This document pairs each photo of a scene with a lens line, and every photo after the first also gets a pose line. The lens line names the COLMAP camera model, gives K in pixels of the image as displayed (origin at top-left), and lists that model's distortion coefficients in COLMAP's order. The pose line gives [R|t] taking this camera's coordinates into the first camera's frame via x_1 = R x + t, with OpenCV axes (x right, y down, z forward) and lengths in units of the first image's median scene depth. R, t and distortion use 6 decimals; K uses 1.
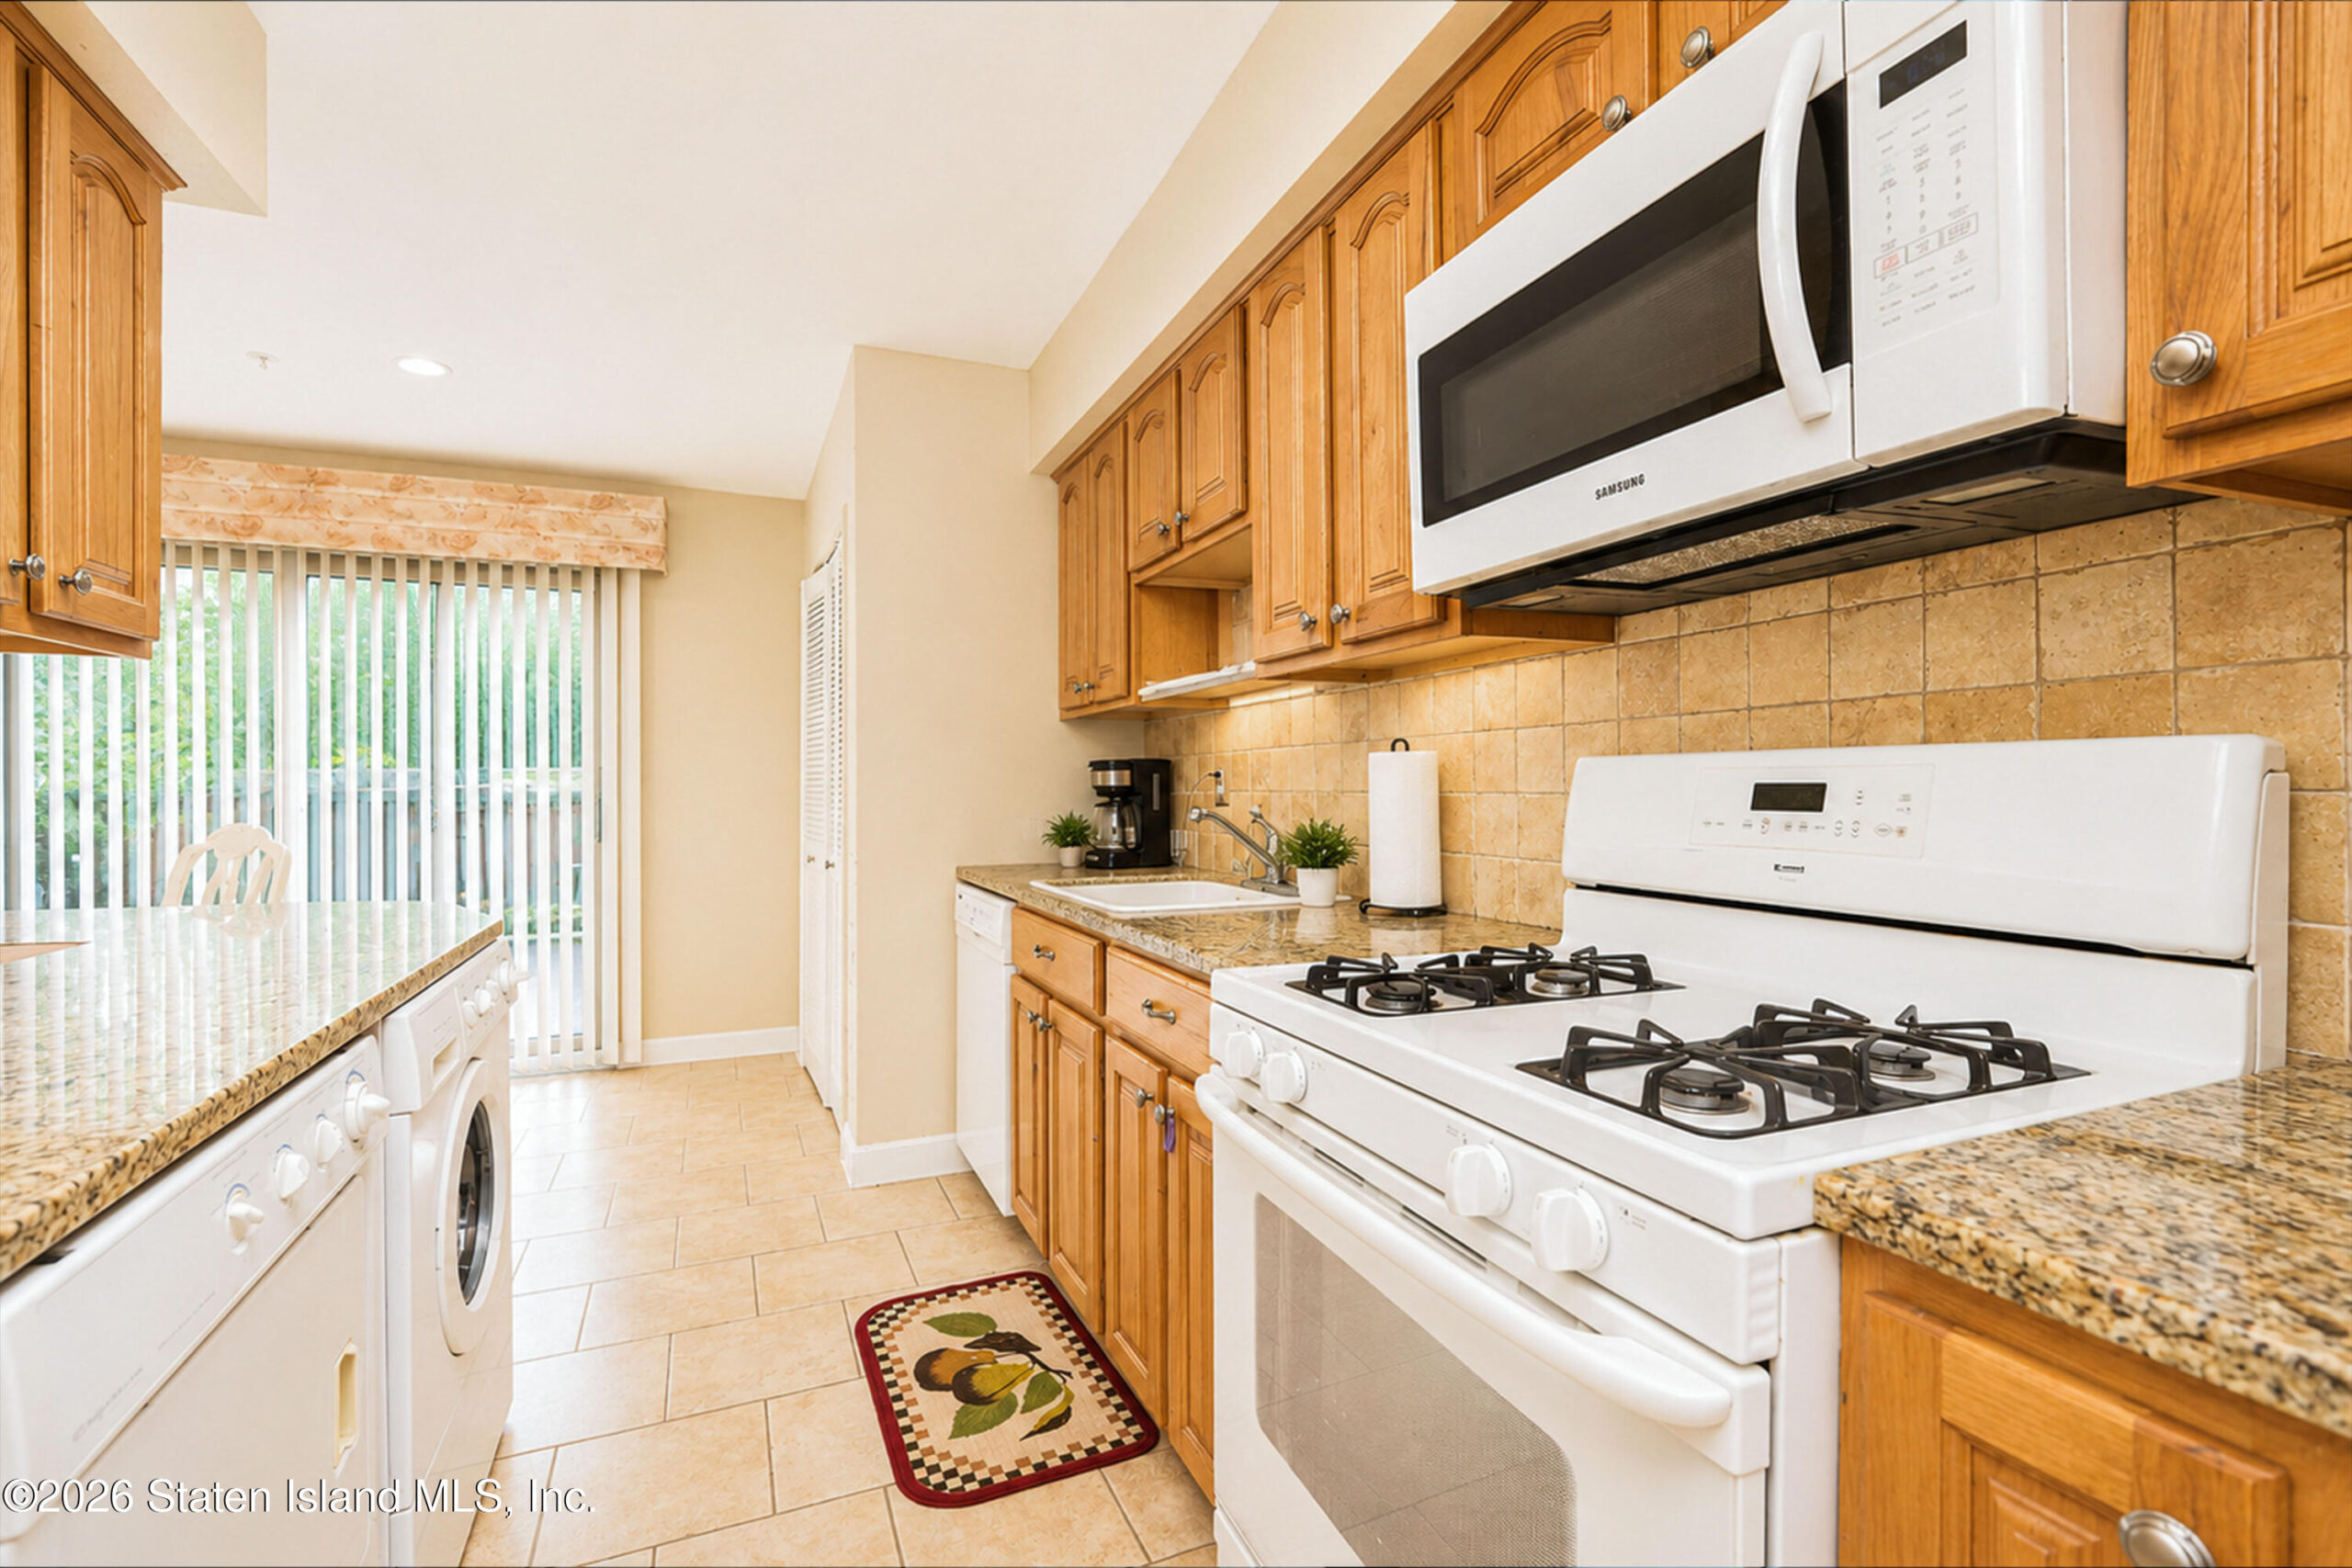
lens RADIAL K [[1073.1, 0, 1178.4], [0, 1073.1, 795.5], [0, 0, 1]] dist [0.009002, 0.001869]
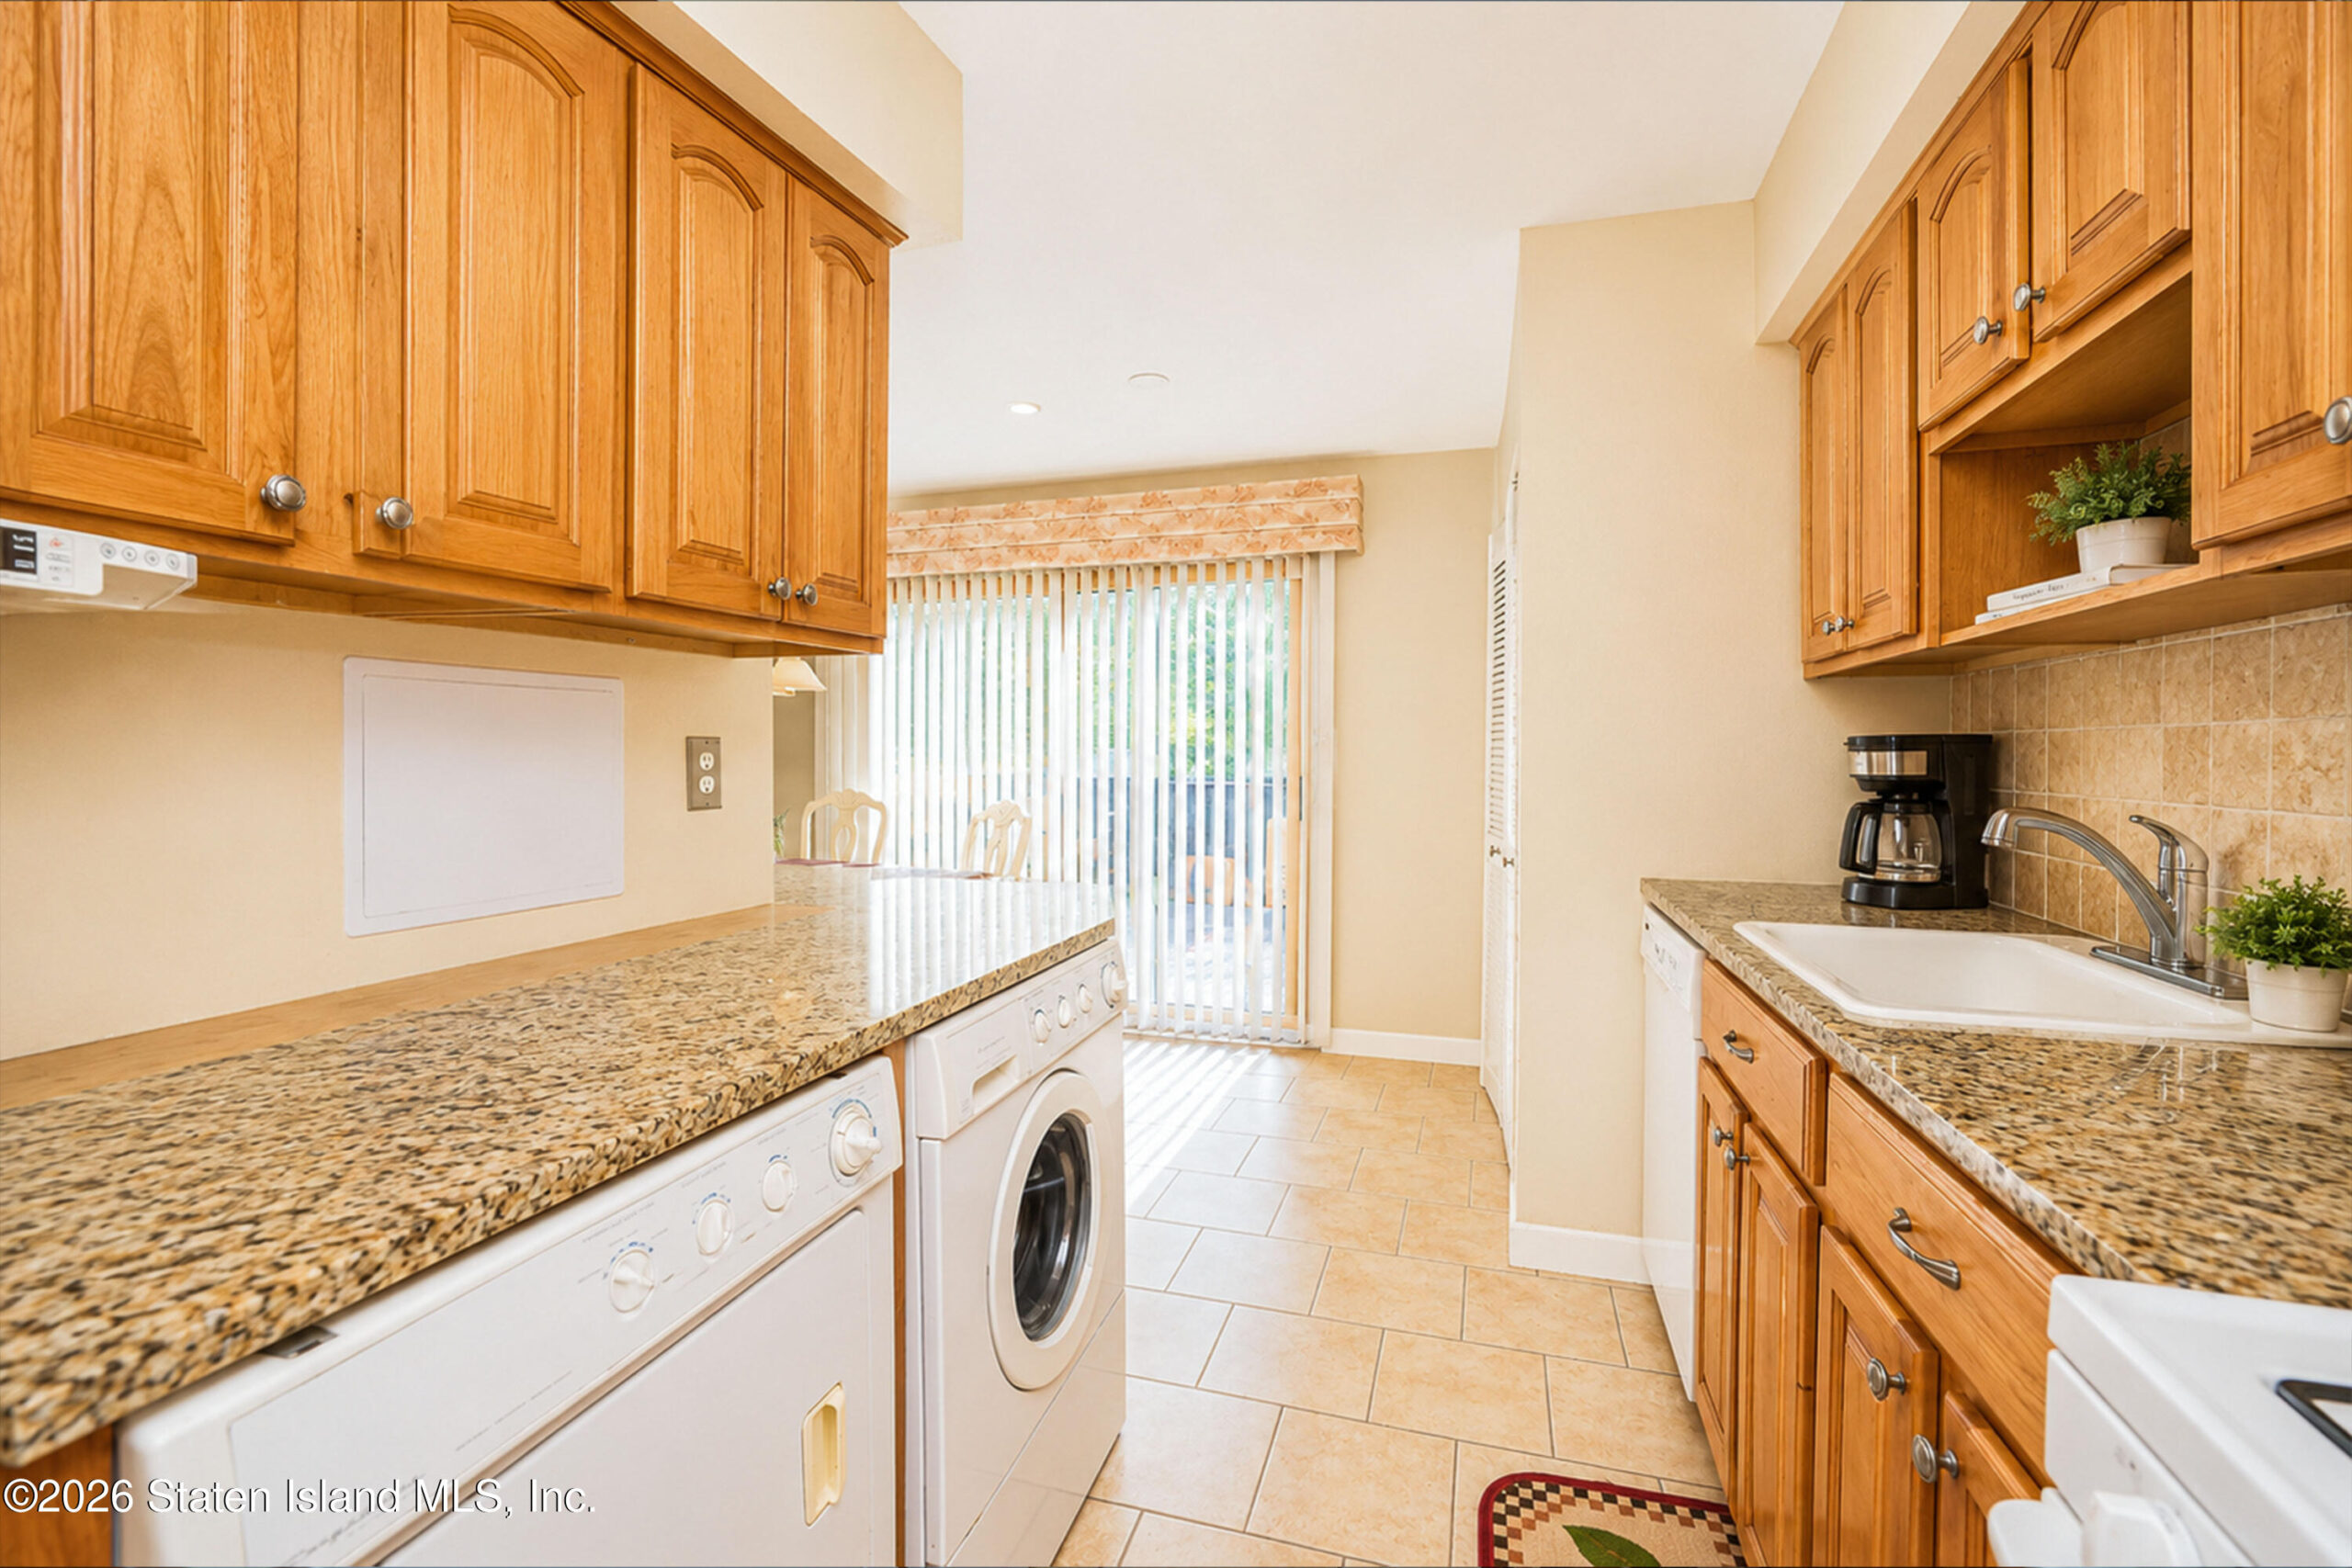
lens RADIAL K [[1073.1, 0, 1191.1], [0, 1073.1, 766.6], [0, 0, 1]] dist [0.009002, 0.001869]
pose [[0.789990, 0.002578, -0.613114, 0.003280], [-0.007061, 0.999963, -0.004894, -0.008885], [0.613079, 0.008195, 0.789979, 0.243565]]
